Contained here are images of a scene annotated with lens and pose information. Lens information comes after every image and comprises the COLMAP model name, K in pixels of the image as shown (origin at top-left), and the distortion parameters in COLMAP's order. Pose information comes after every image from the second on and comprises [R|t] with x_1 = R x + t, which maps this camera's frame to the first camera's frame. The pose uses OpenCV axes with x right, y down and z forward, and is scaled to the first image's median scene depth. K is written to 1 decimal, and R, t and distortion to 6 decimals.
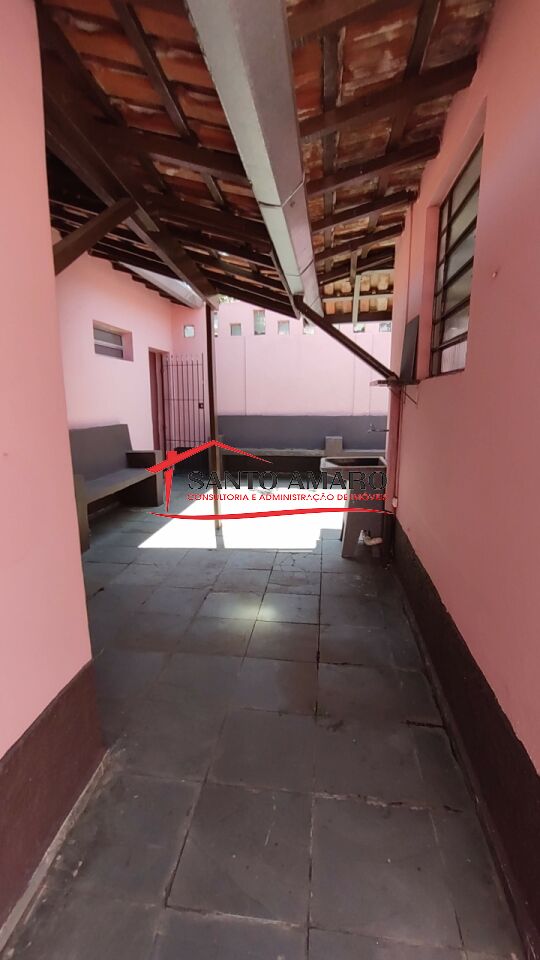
lens RADIAL K [[437.8, 0, 276.6], [0, 437.8, 481.2], [0, 0, 1]] dist [0.002517, 0.000004]
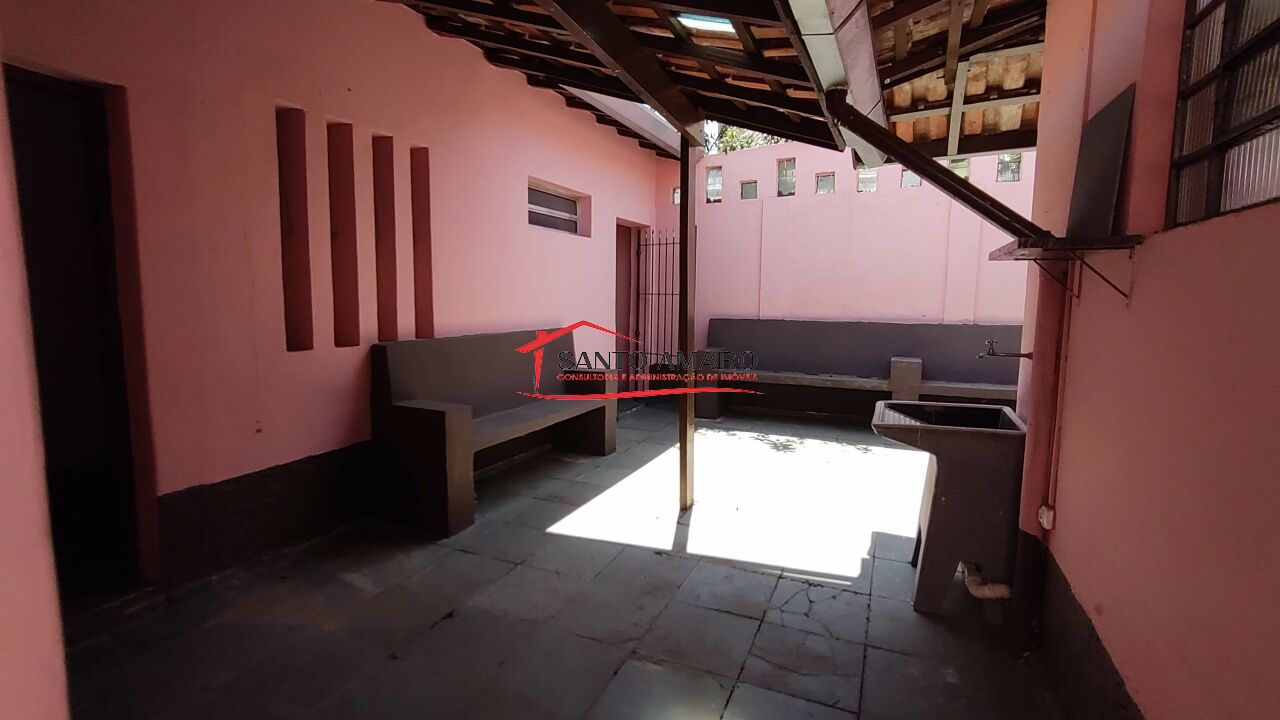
lens RADIAL K [[583.7, 0, 642.5], [0, 583.7, 353.6], [0, 0, 1]] dist [0.002517, 0.000004]
pose [[0.954984, 0.039277, -0.294046, 0.037314], [-0.065688, 0.994589, -0.080488, -0.035300], [0.289293, 0.096180, 0.952396, 0.244518]]
